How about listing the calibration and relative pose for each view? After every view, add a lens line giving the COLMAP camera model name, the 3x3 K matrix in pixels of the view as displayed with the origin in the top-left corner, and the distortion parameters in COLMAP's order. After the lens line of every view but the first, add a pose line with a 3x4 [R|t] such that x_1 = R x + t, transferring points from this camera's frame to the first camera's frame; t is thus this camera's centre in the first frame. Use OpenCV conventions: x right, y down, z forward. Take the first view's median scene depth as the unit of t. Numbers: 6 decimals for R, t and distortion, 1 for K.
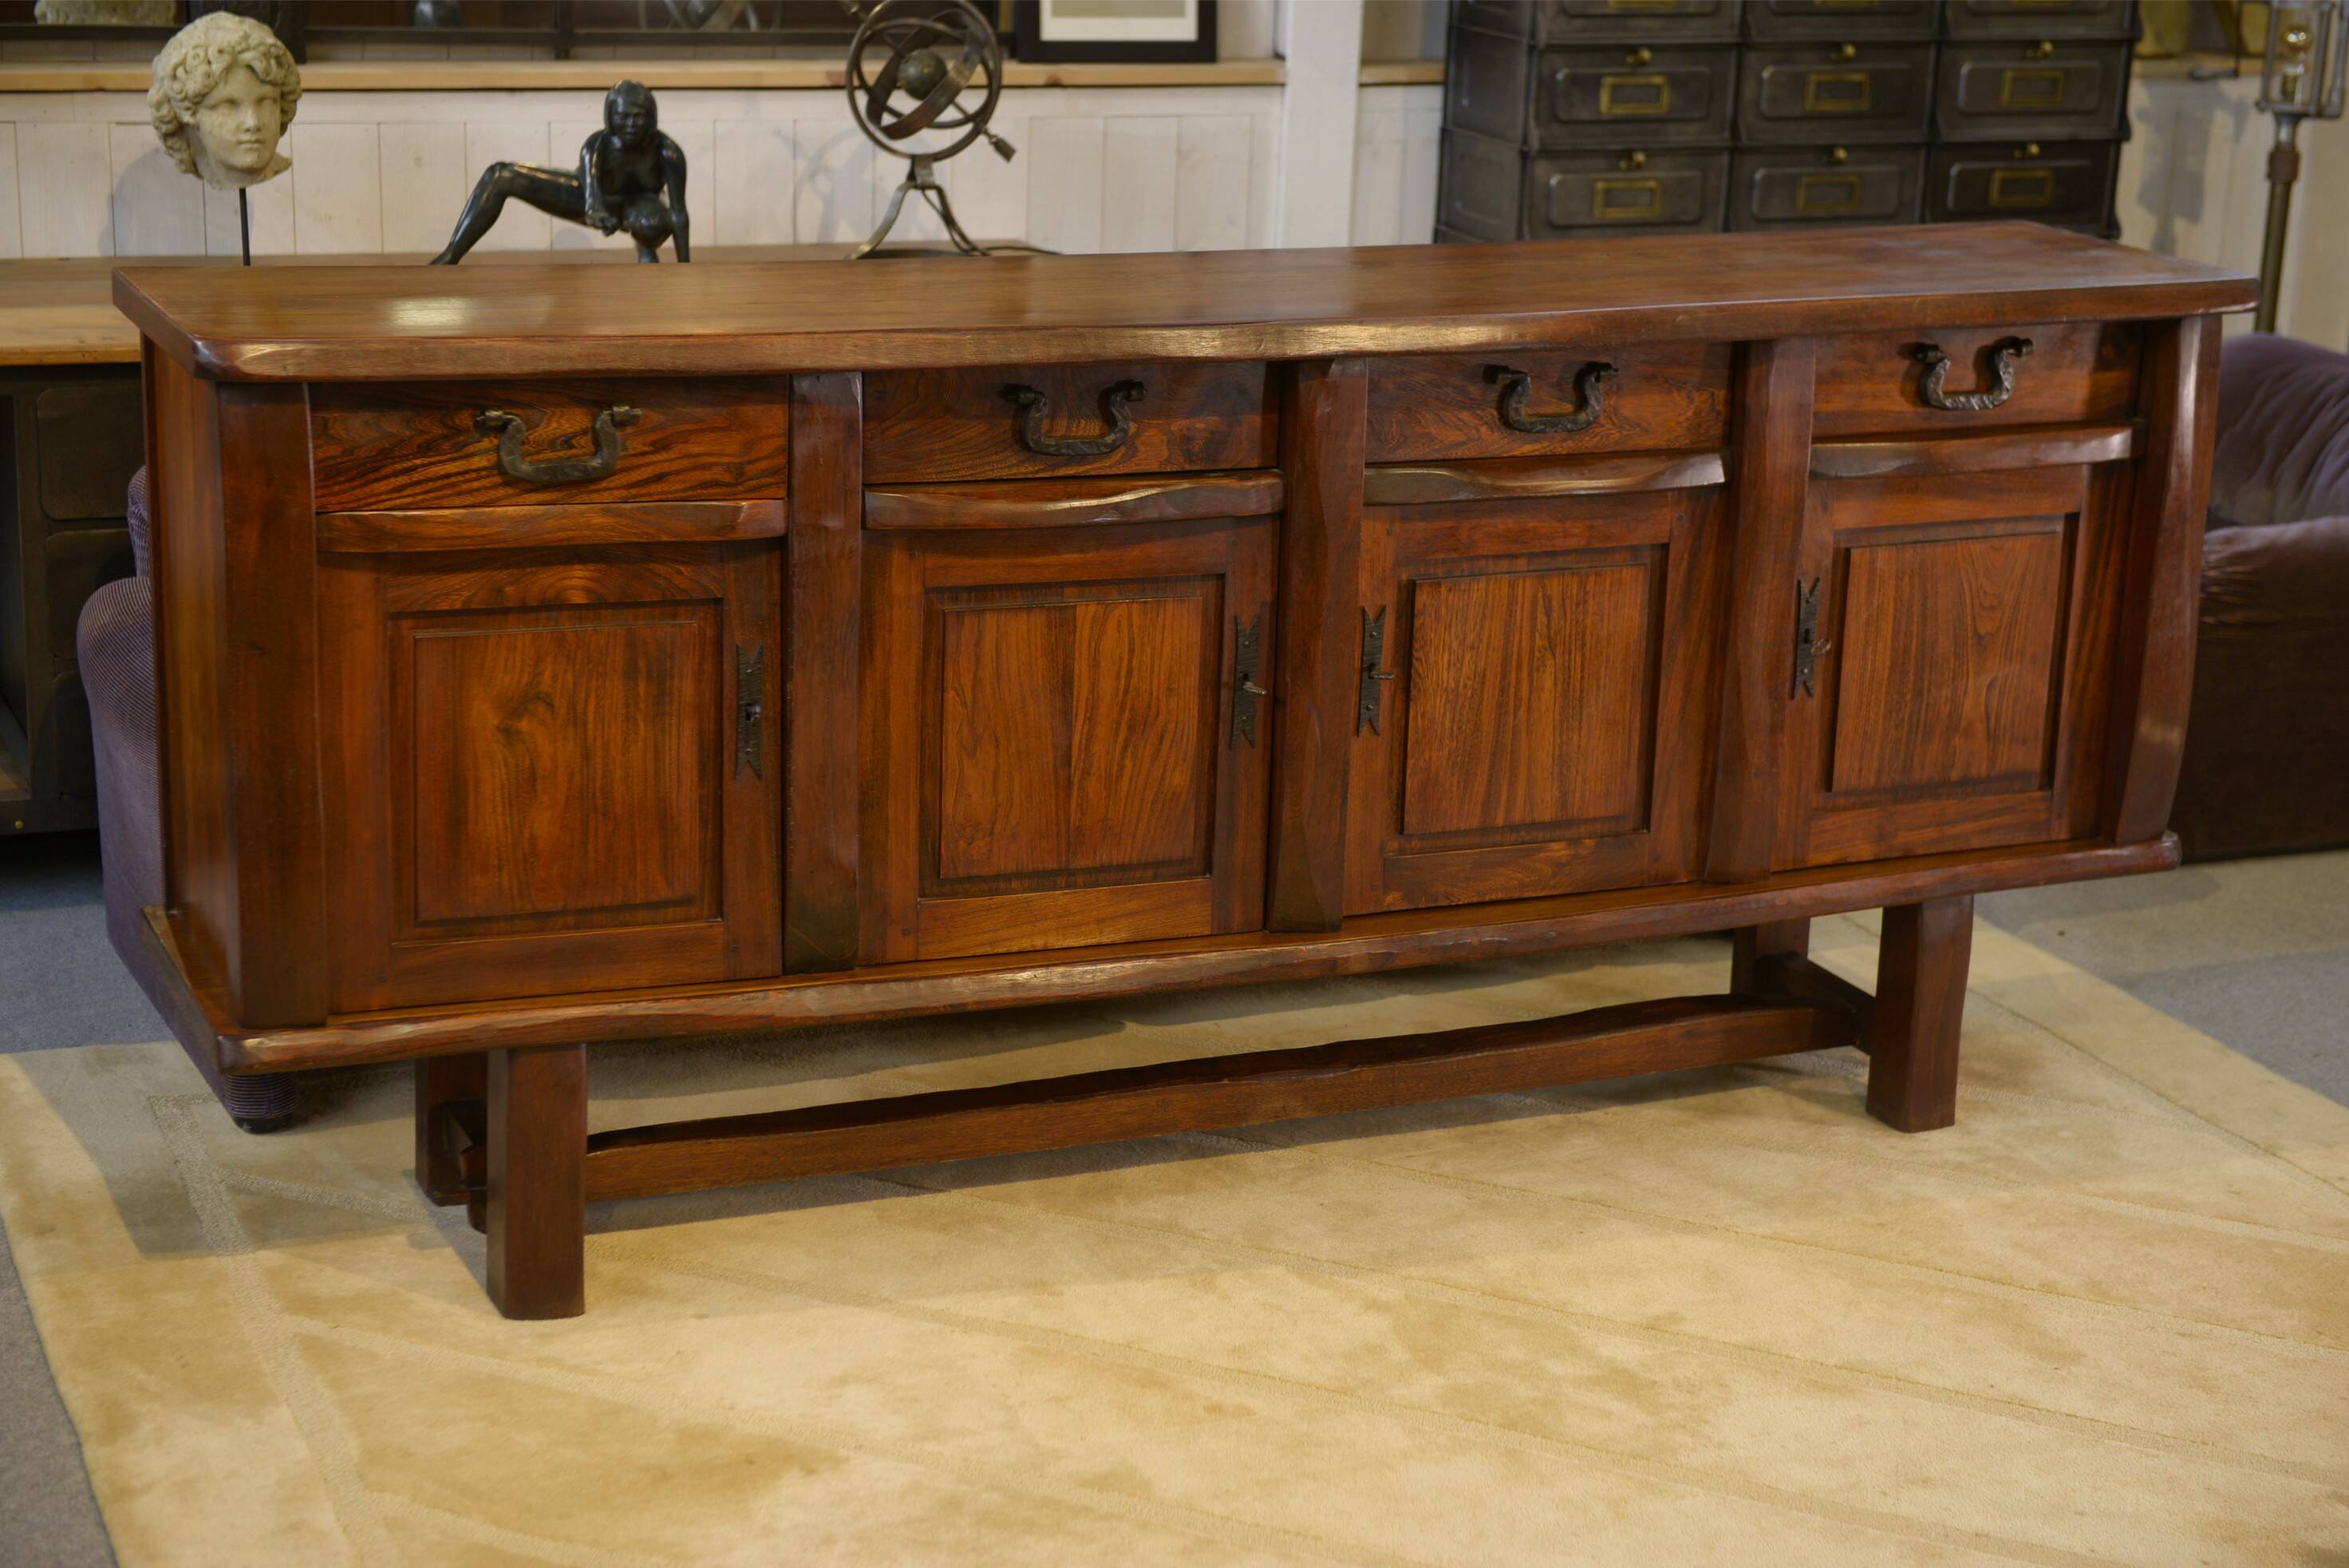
lens RADIAL K [[3912.0, 0, 1186.4], [0, 3912.0, 795.2], [0, 0, 1]] dist [0.123316, 0.000000]
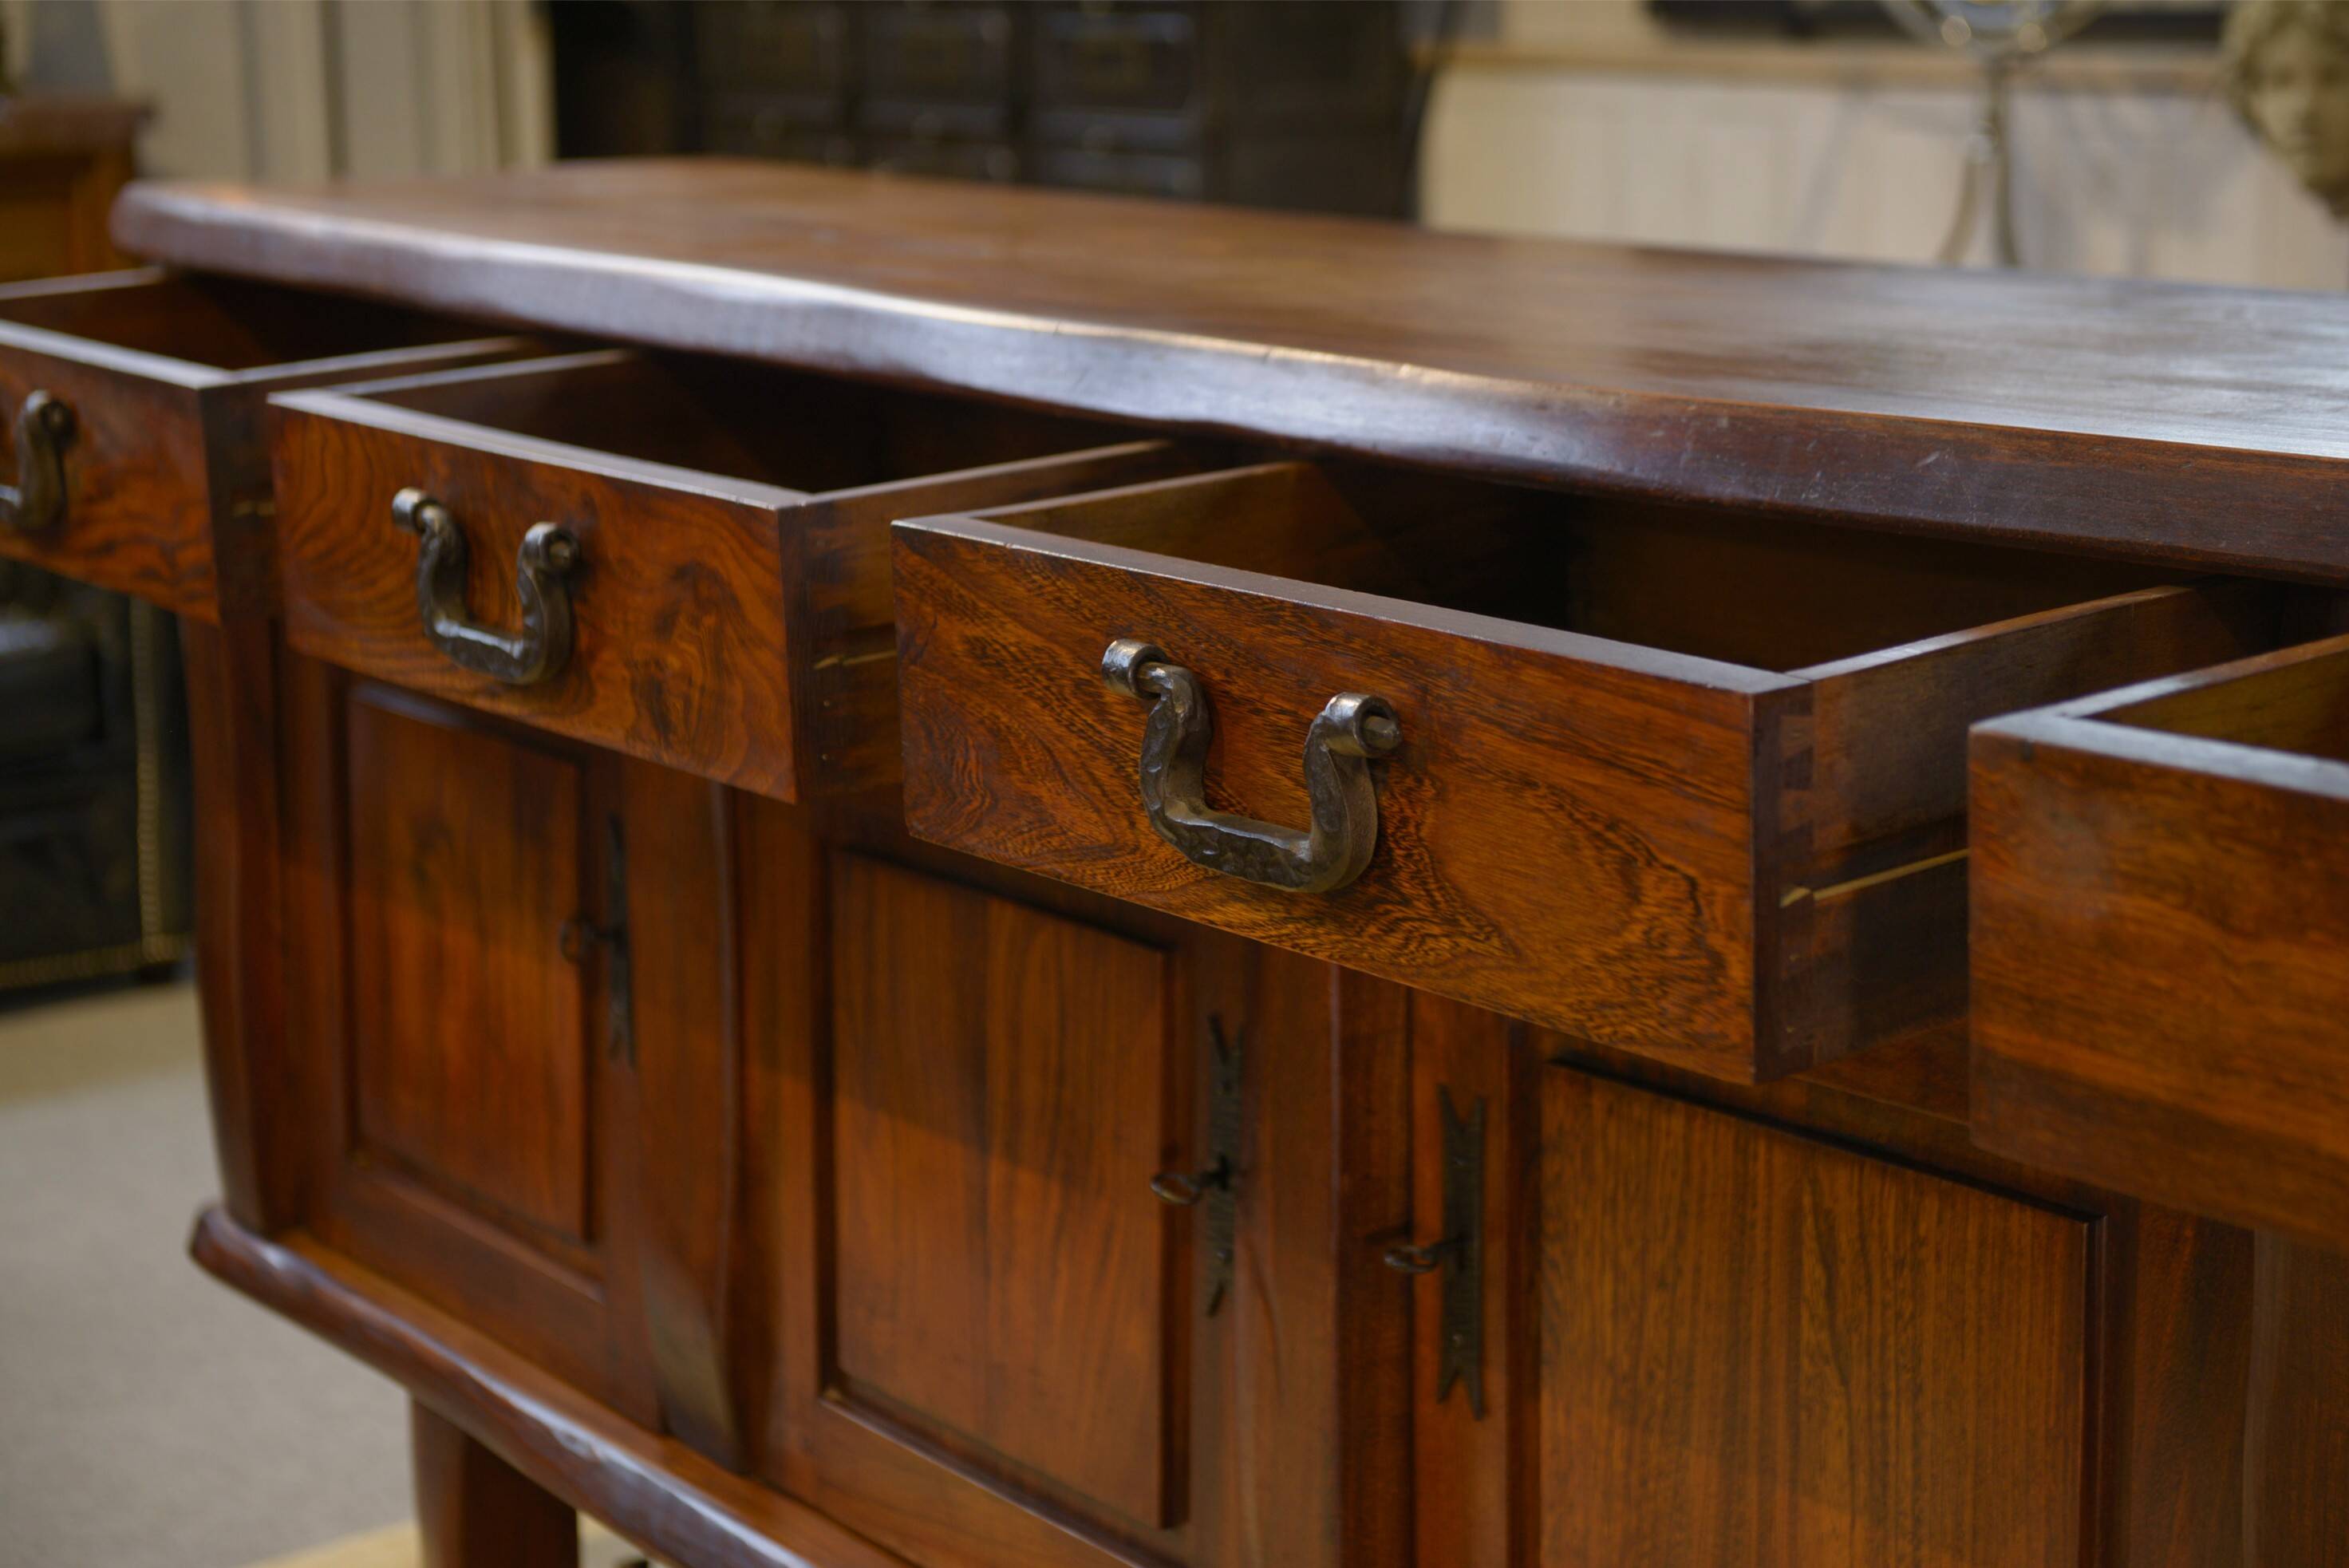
lens RADIAL K [[4133.0, 0, 1181.2], [0, 4133.0, 780.3], [0, 0, 1]] dist [0.116502, 0.000000]
pose [[0.249130, 0.160297, -0.955112, 0.429247], [-0.245513, 0.964445, 0.097824, -0.110535], [0.936834, 0.210122, 0.279627, 0.824476]]
